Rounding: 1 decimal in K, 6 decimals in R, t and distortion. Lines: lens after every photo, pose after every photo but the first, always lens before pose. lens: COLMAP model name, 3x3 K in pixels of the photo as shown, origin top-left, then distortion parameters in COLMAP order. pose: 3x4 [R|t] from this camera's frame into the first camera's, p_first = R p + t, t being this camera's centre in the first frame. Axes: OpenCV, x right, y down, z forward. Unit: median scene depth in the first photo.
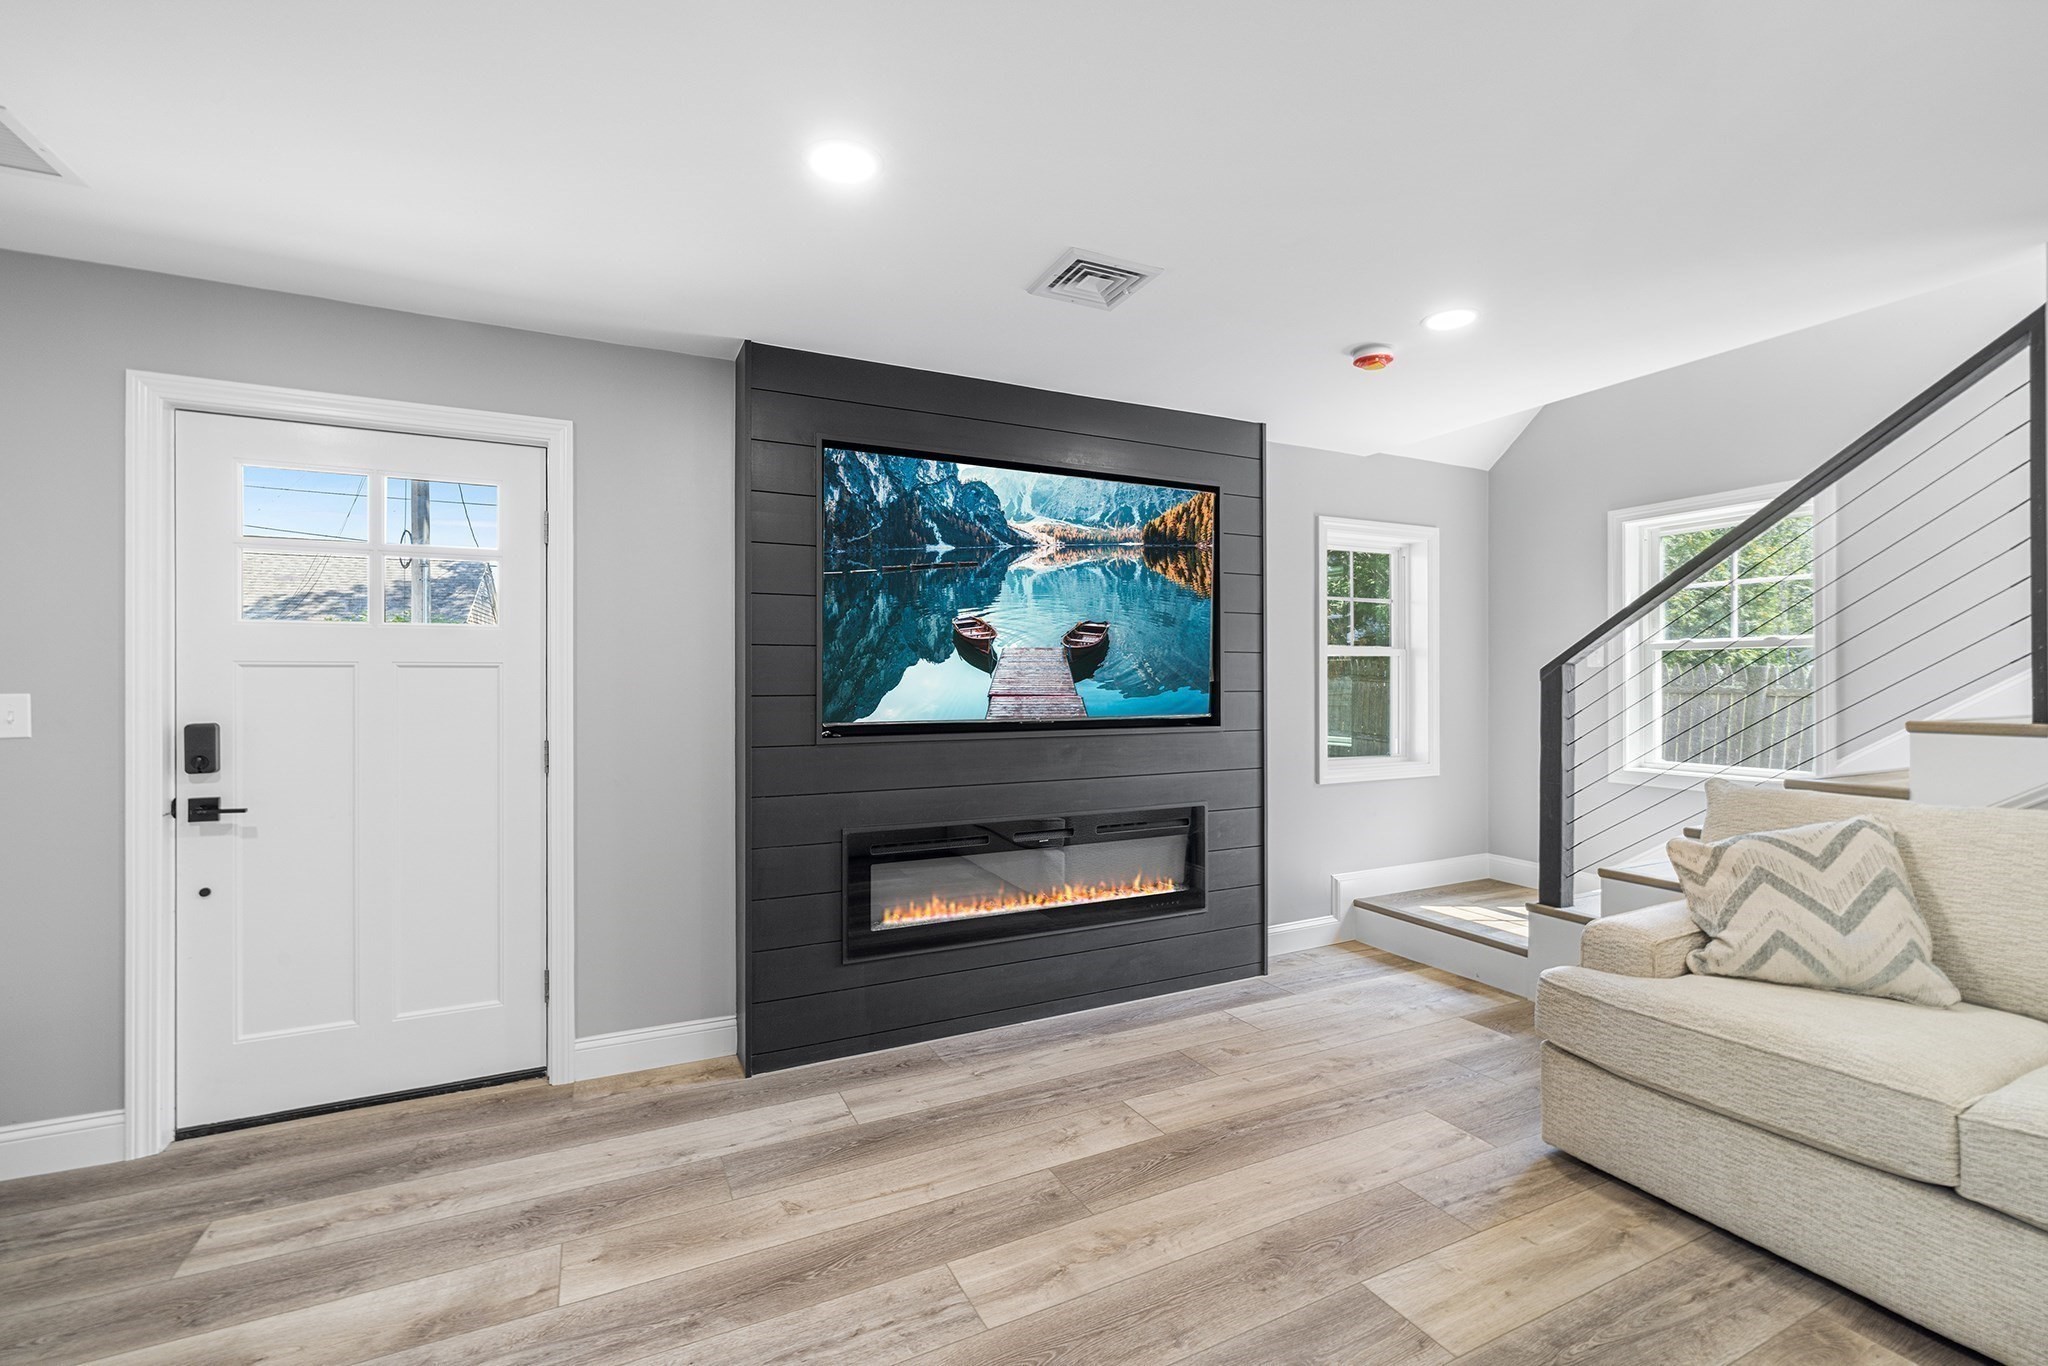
lens RADIAL K [[870.1, 0, 1024.6], [0, 870.1, 683.8], [0, 0, 1]] dist [0.001773, -0.000215]
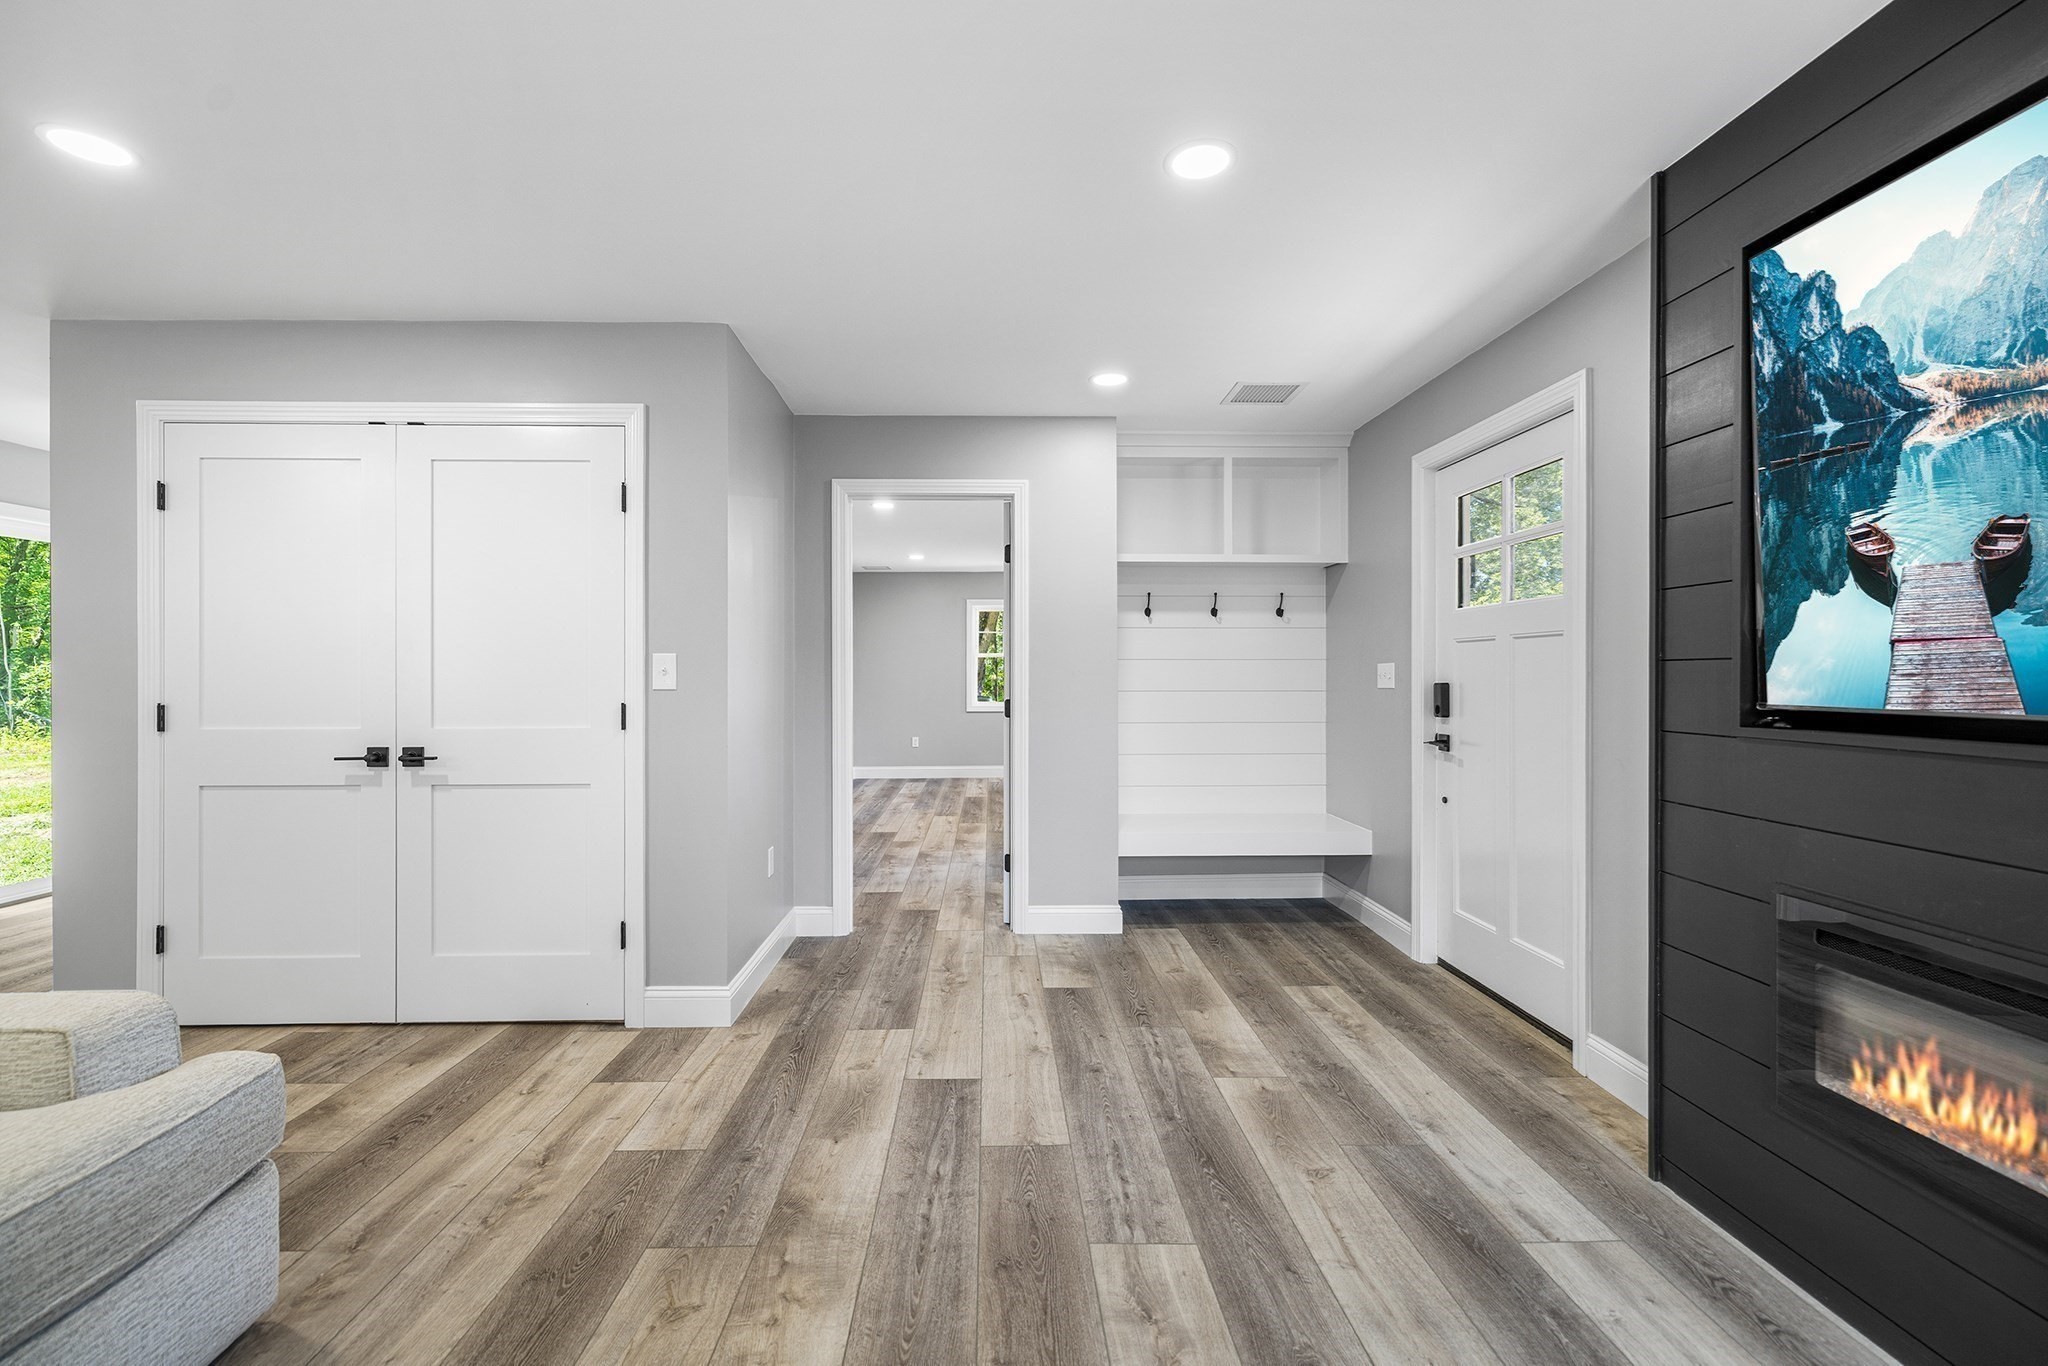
lens RADIAL K [[870.1, 0, 1021.8], [0, 870.1, 675.7], [0, 0, 1]] dist [0.001773, -0.000215]
pose [[-0.409637, 0.000357, -0.912249, 0.703366], [-0.004711, 0.999986, 0.002506, 0.028965], [0.912237, 0.005324, -0.409629, 0.985312]]
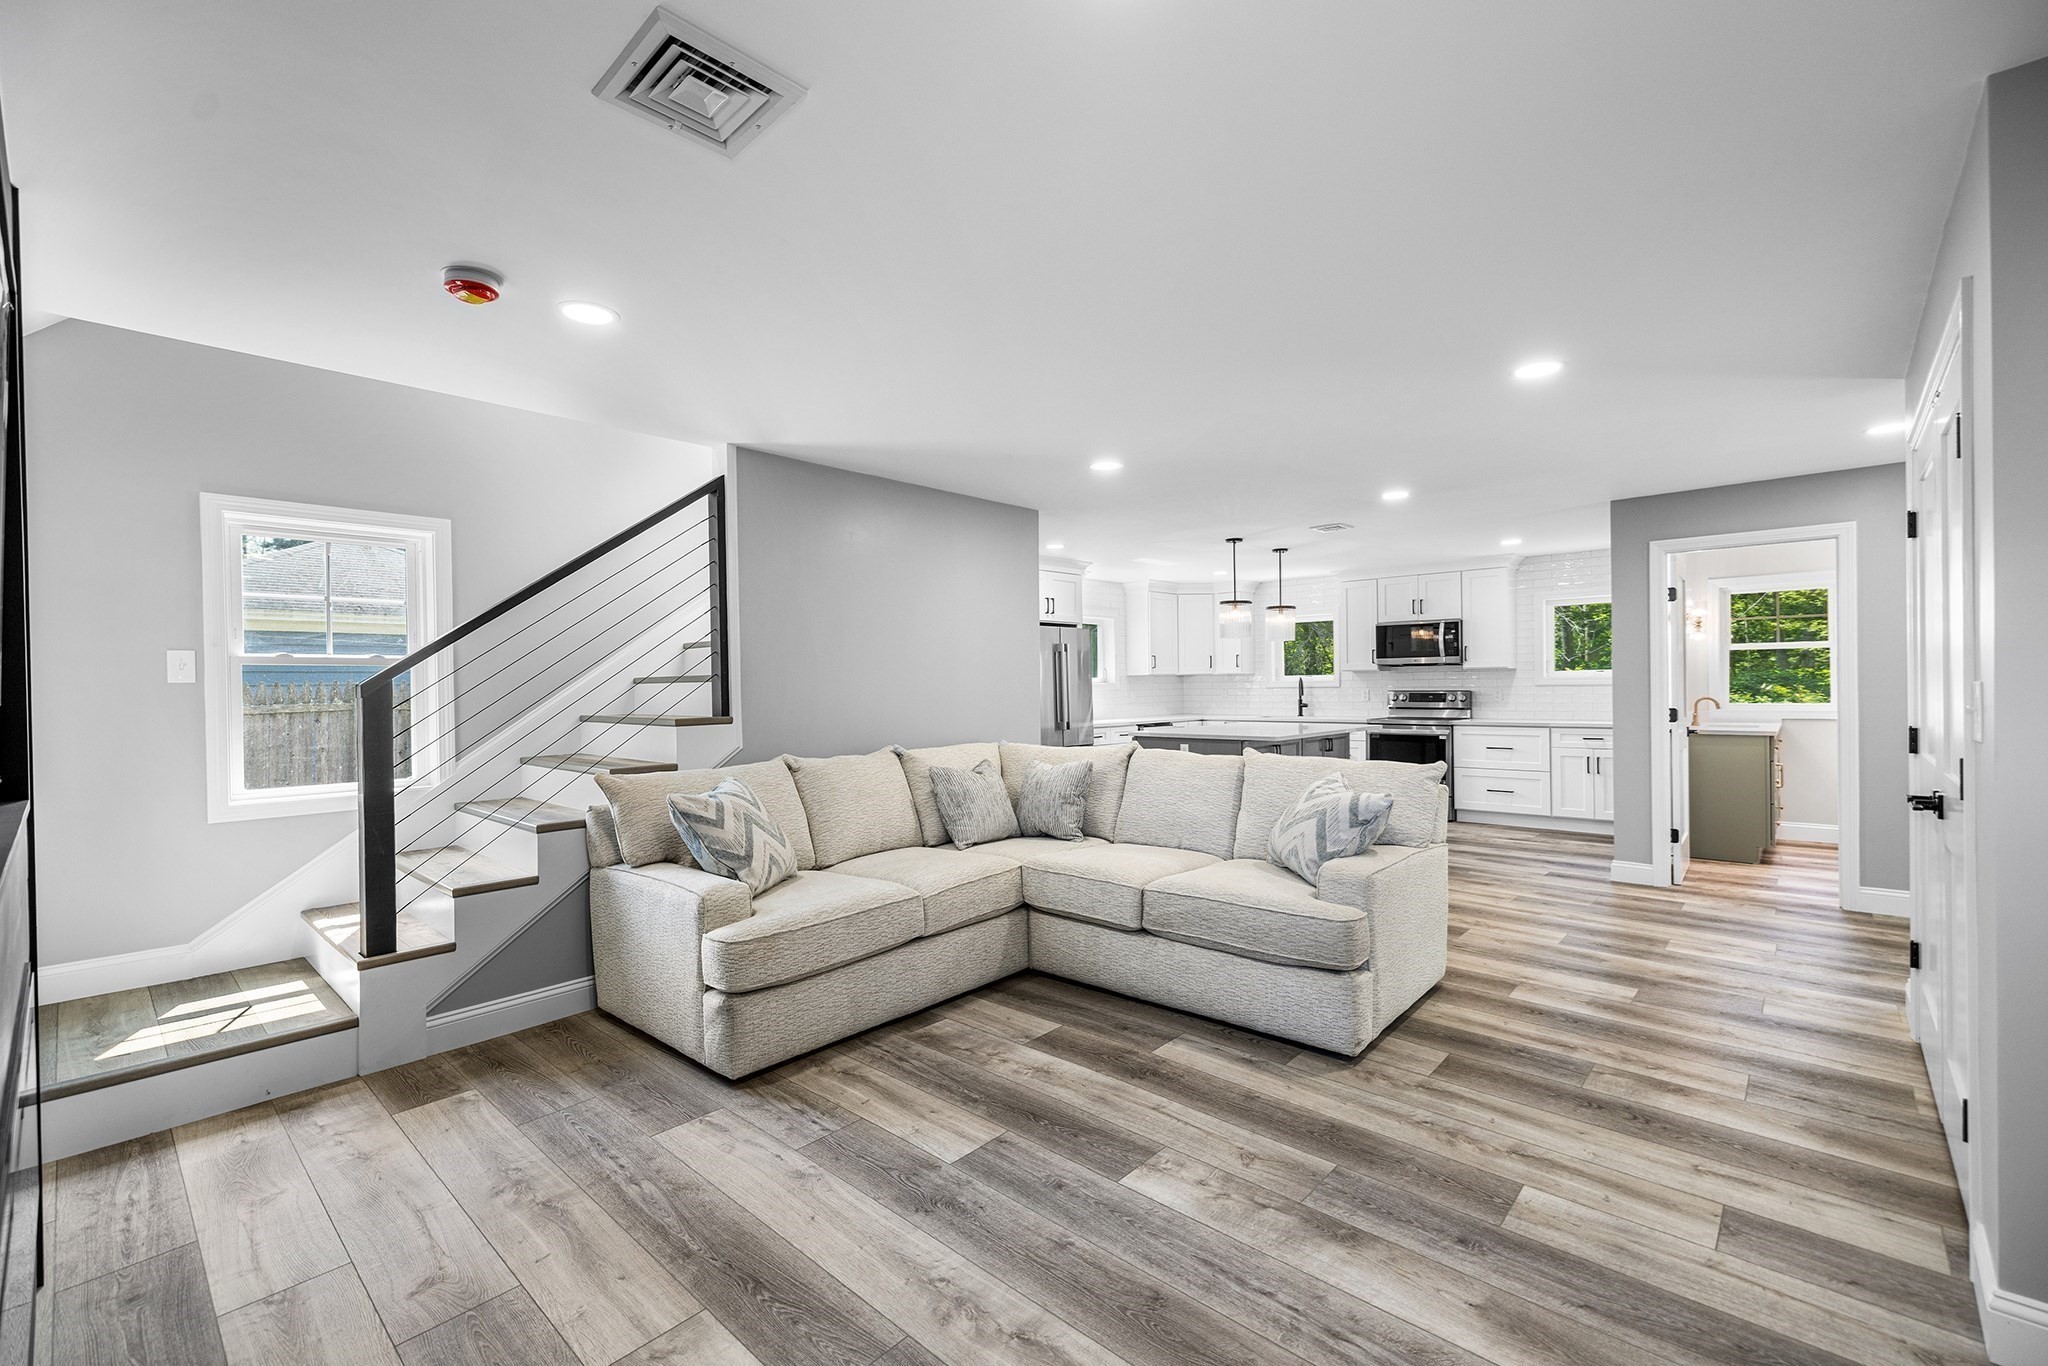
lens RADIAL K [[870.1, 0, 1001.0], [0, 870.1, 684.9], [0, 0, 1]] dist [0.001773, -0.000215]
pose [[-0.345649, 0.004793, 0.938352, -0.650205], [0.018797, 0.999822, 0.001817, -0.010704], [-0.938176, 0.018266, -0.345677, 1.054519]]
